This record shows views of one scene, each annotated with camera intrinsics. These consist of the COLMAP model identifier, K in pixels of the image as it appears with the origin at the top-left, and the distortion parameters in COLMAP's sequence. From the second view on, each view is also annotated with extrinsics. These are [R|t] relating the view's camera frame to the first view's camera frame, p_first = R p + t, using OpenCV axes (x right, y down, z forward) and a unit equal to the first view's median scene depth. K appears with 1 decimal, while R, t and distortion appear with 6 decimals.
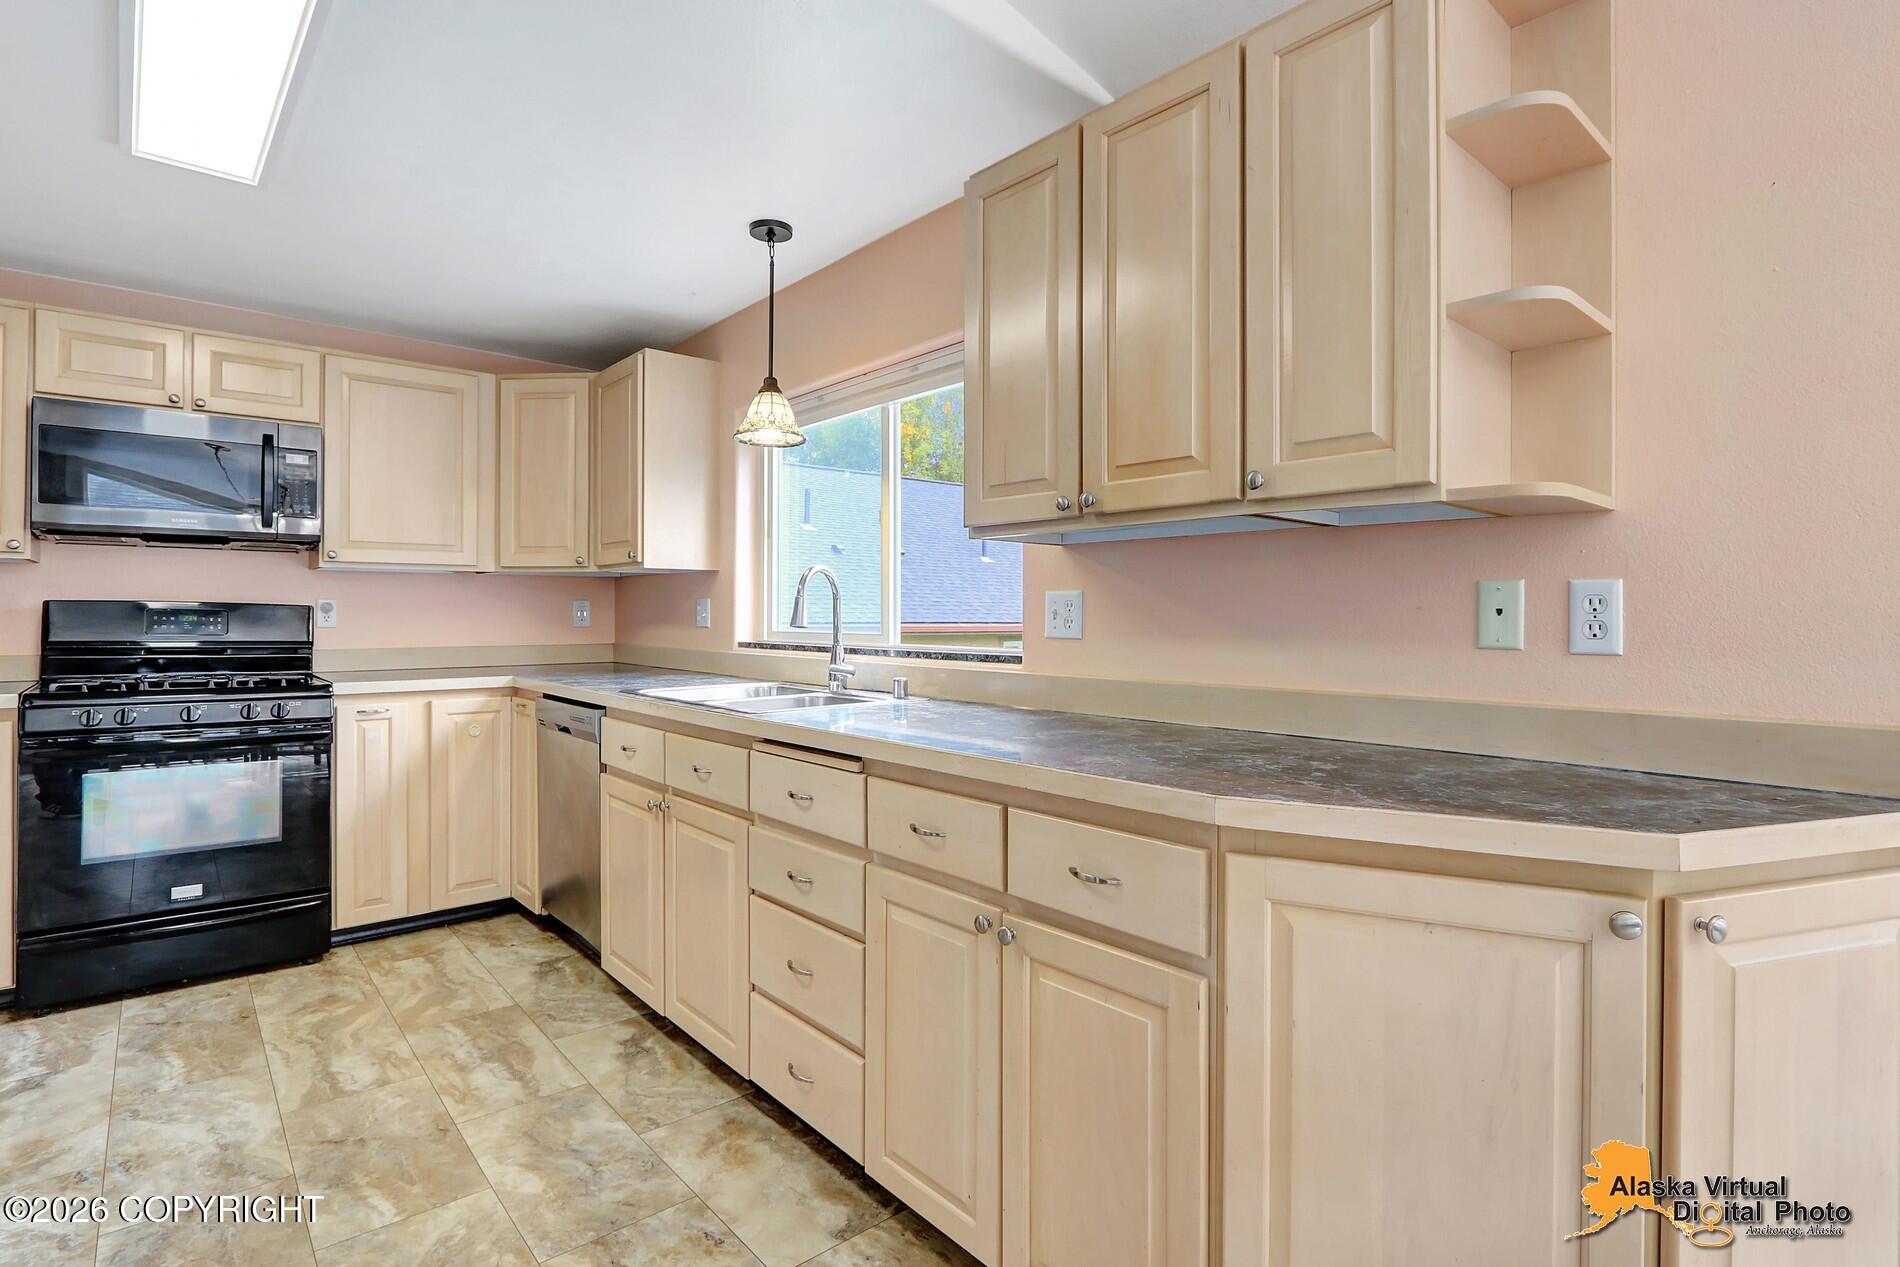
lens RADIAL K [[944.8, 0, 941.4], [0, 944.8, 608.1], [0, 0, 1]] dist [-0.010472, -0.000369]
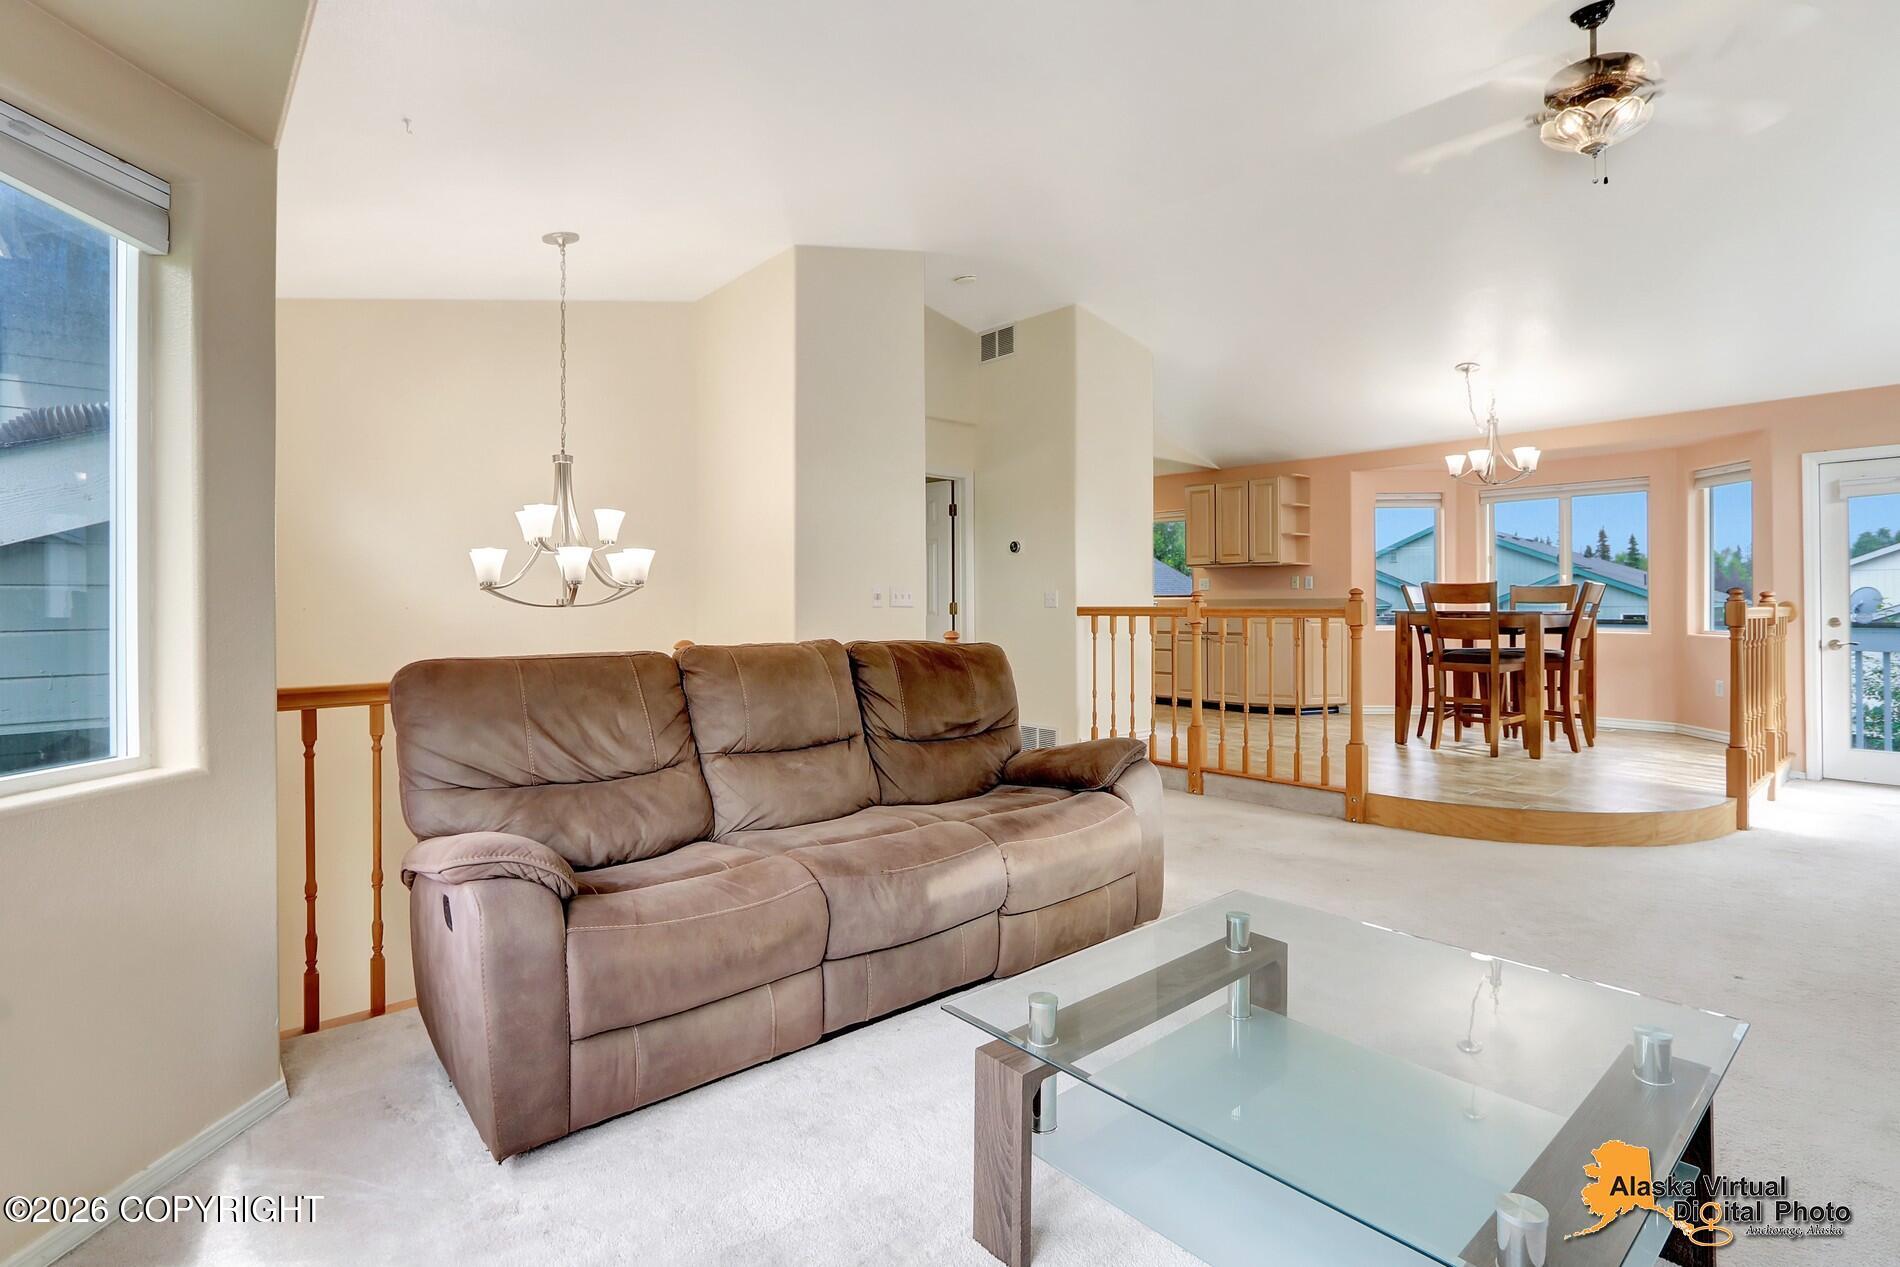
lens RADIAL K [[944.8, 0, 941.4], [0, 944.8, 608.1], [0, 0, 1]] dist [-0.010472, -0.000369]
pose [[0.999679, -0.008017, 0.024050, -0.930879], [0.007703, 0.999884, 0.013113, 0.037281], [-0.024153, -0.012923, 0.999625, -2.579570]]
